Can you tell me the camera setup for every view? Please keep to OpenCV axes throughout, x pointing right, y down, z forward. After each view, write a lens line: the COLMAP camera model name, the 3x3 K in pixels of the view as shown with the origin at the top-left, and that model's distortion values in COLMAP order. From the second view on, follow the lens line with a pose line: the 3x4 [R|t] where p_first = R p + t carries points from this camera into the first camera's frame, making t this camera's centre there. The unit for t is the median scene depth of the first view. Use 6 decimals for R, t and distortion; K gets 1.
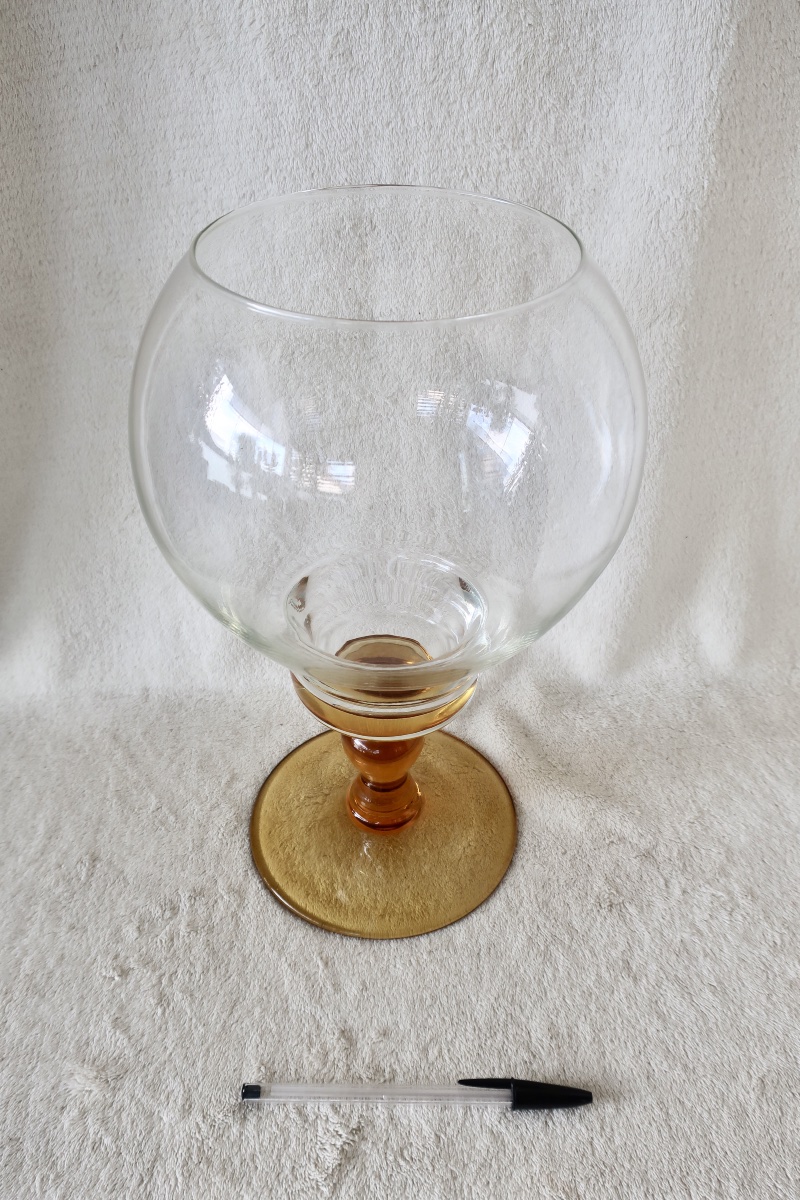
lens RADIAL K [[1030.7, 0, 382.3], [0, 1030.7, 684.2], [0, 0, 1]] dist [-0.010563, 0.062480]
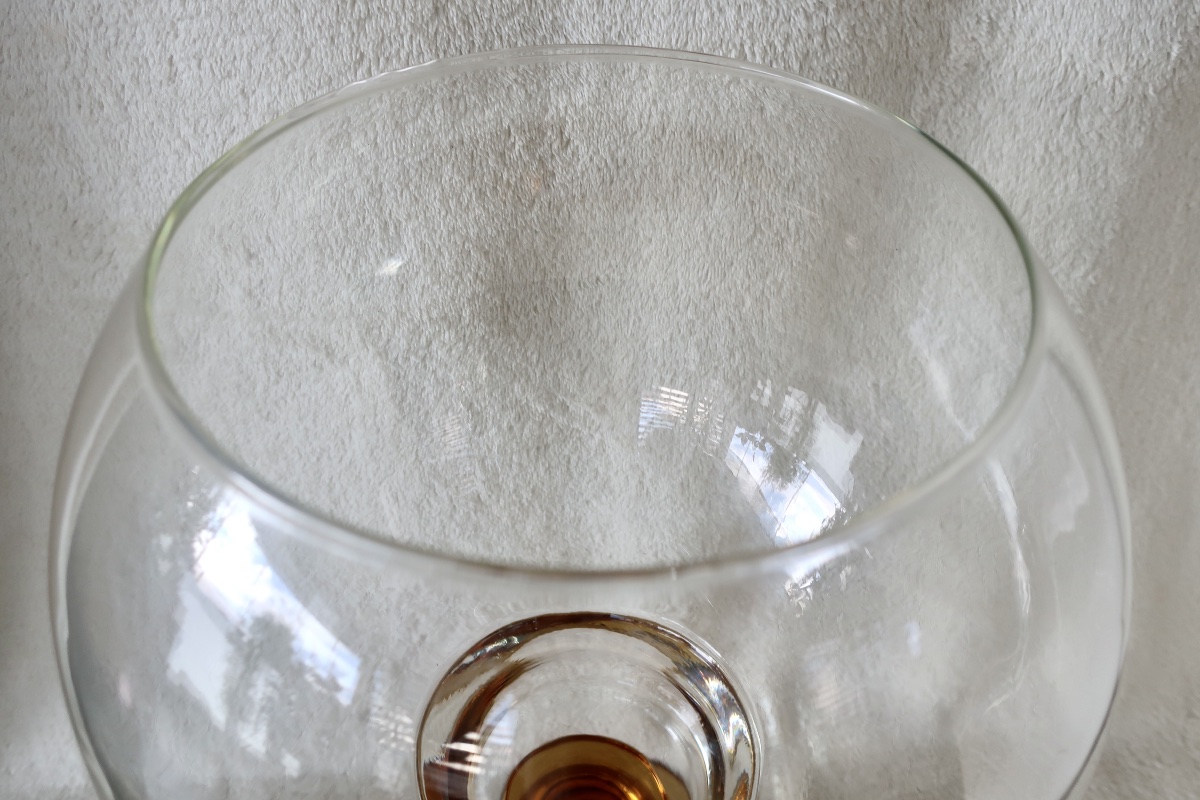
lens RADIAL K [[1030.7, 0, 583.3], [0, 1030.7, 478.3], [0, 0, 1]] dist [-0.010563, 0.062480]
pose [[0.999952, -0.009566, 0.002262, -0.001941], [0.009362, 0.996967, 0.077258, -0.297795], [-0.002994, -0.077233, 0.997009, 0.427765]]
